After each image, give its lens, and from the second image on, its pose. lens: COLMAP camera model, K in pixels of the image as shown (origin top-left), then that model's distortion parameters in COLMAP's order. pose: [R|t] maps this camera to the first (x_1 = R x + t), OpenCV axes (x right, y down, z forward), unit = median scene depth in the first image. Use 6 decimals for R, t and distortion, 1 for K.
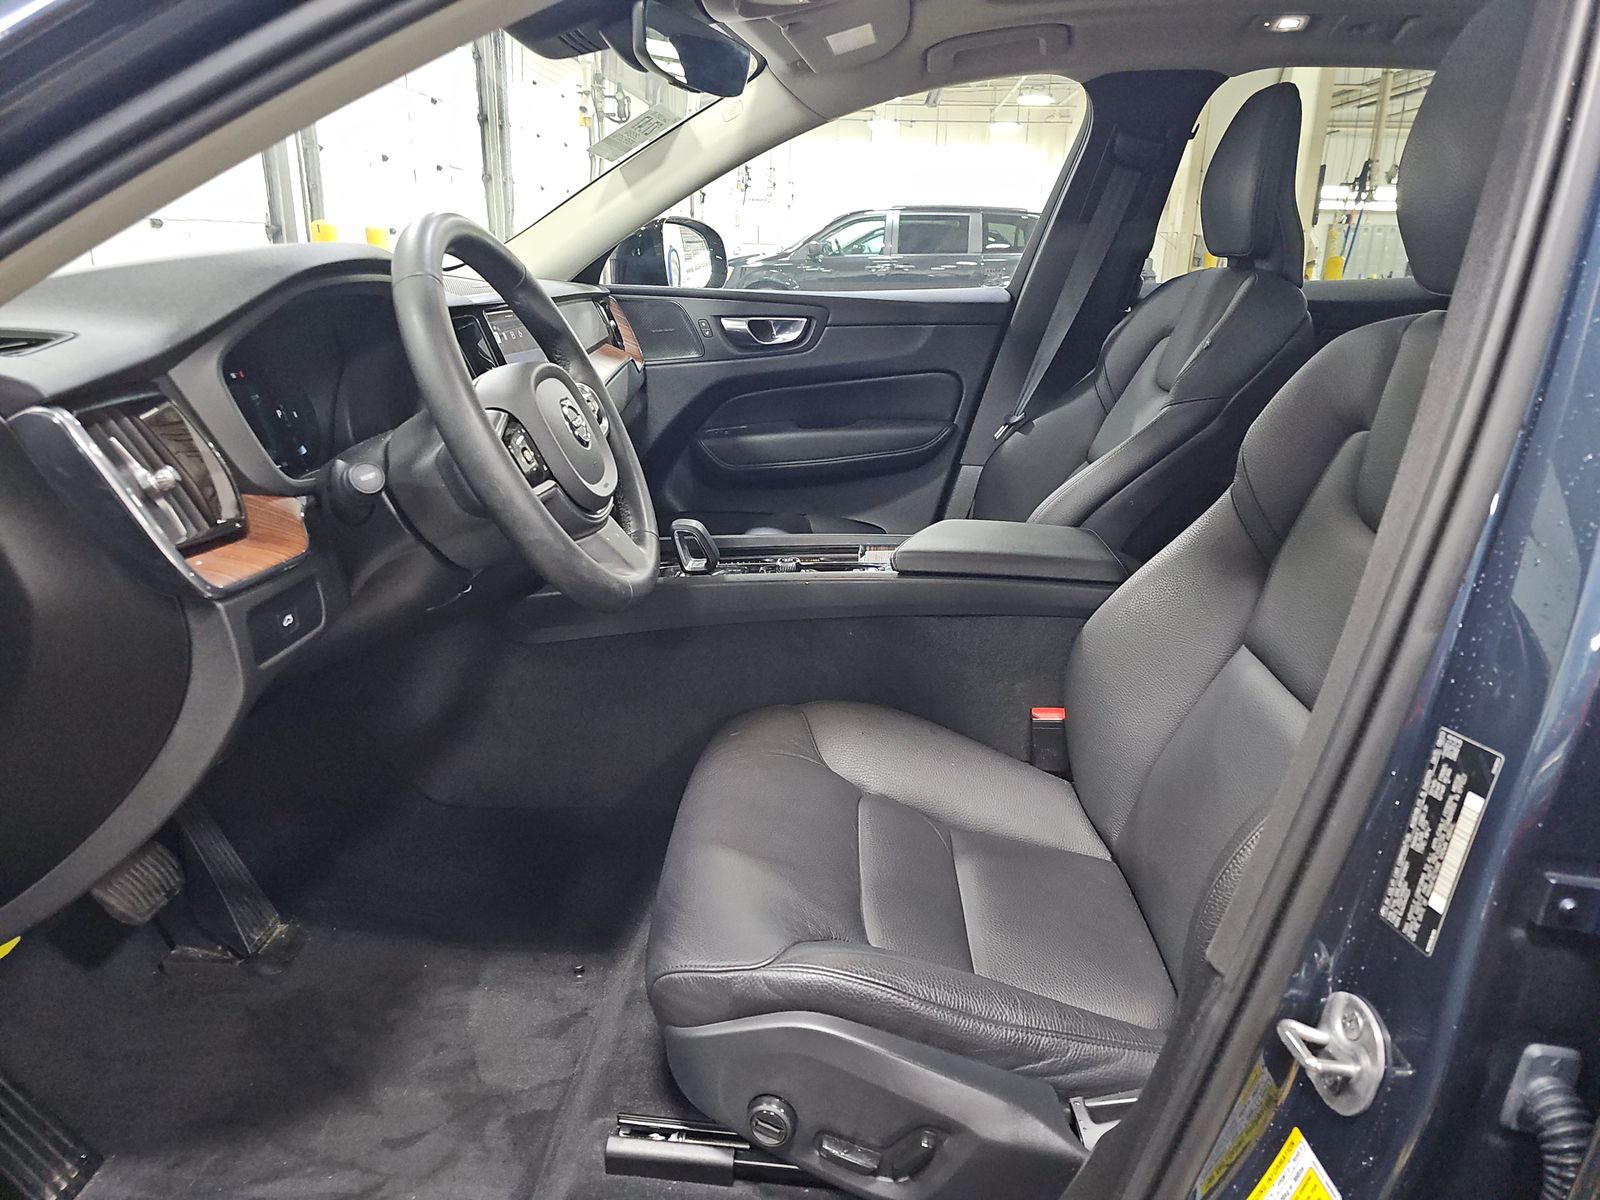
lens RADIAL K [[1065.6, 0, 791.9], [0, 1065.6, 596.4], [0, 0, 1]] dist [0.029704, -0.021060]
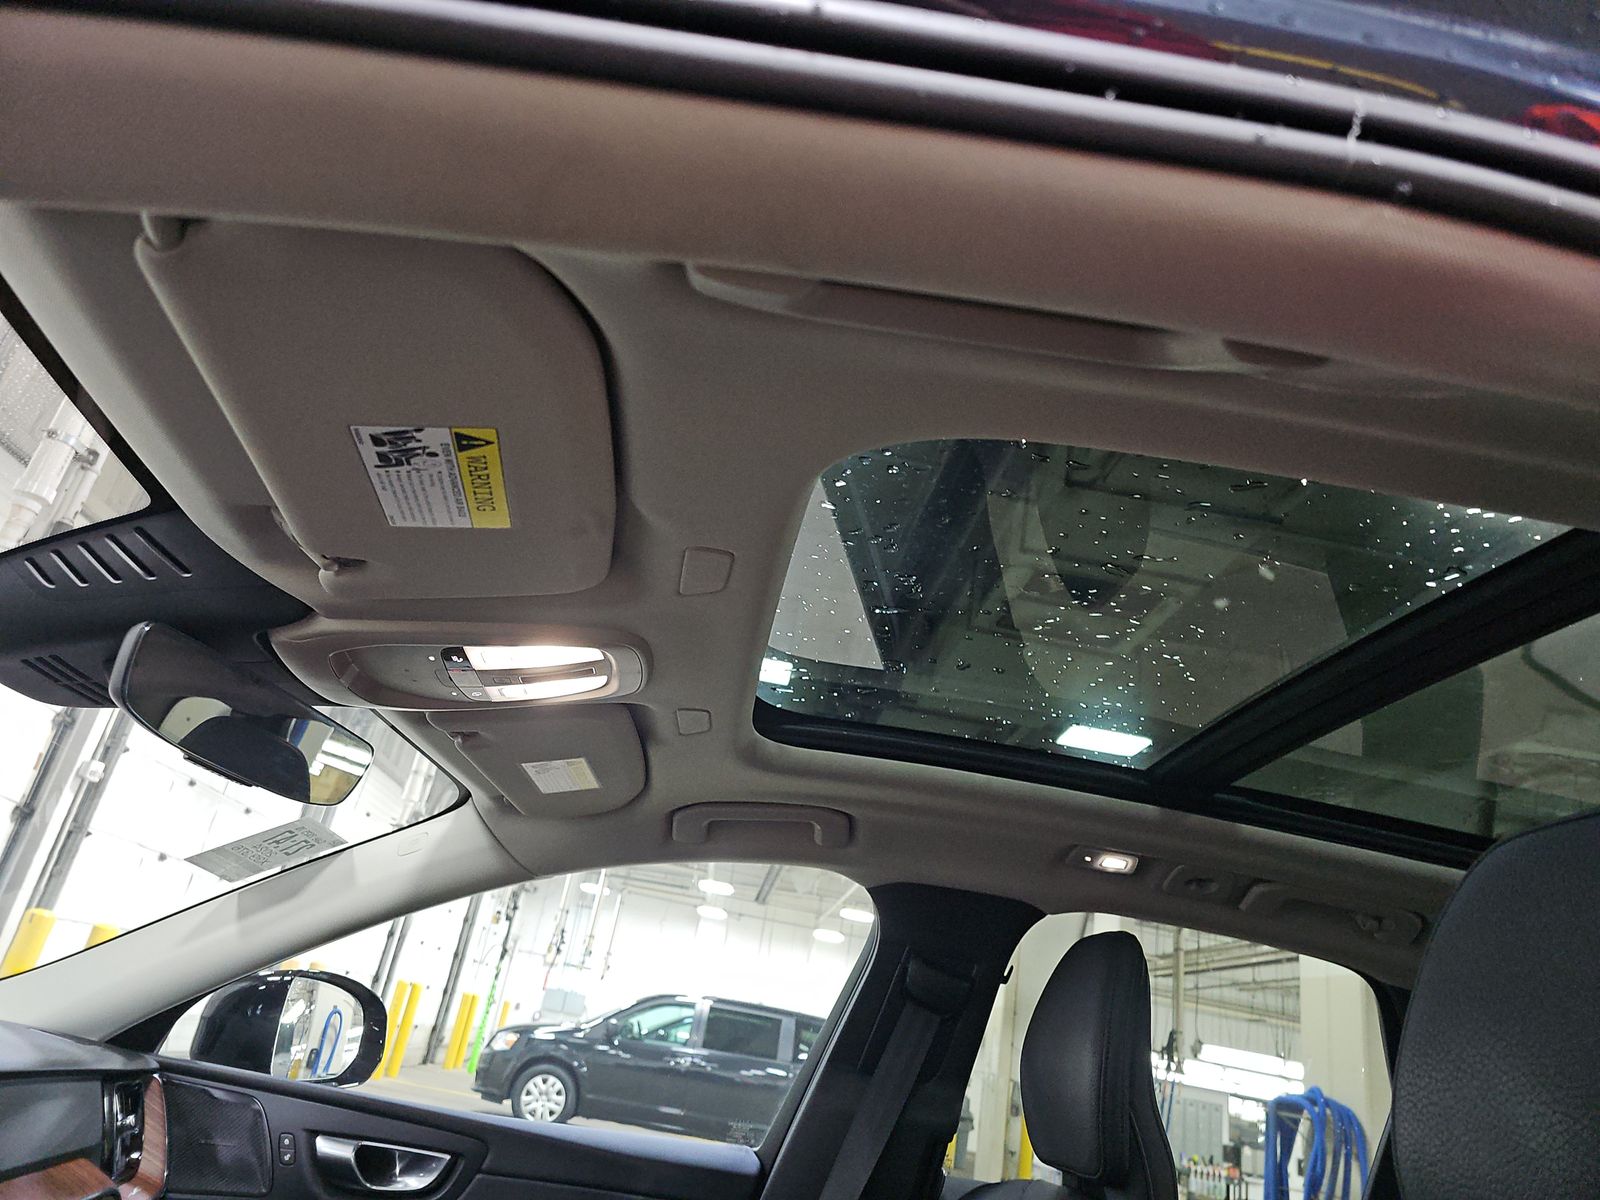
lens RADIAL K [[1065.6, 0, 802.0], [0, 1065.6, 592.6], [0, 0, 1]] dist [0.029704, -0.021060]
pose [[0.975493, 0.198990, 0.093891, 0.086068], [-0.090225, 0.750960, -0.654155, -0.101260], [-0.200678, 0.629652, 0.750511, 0.231264]]
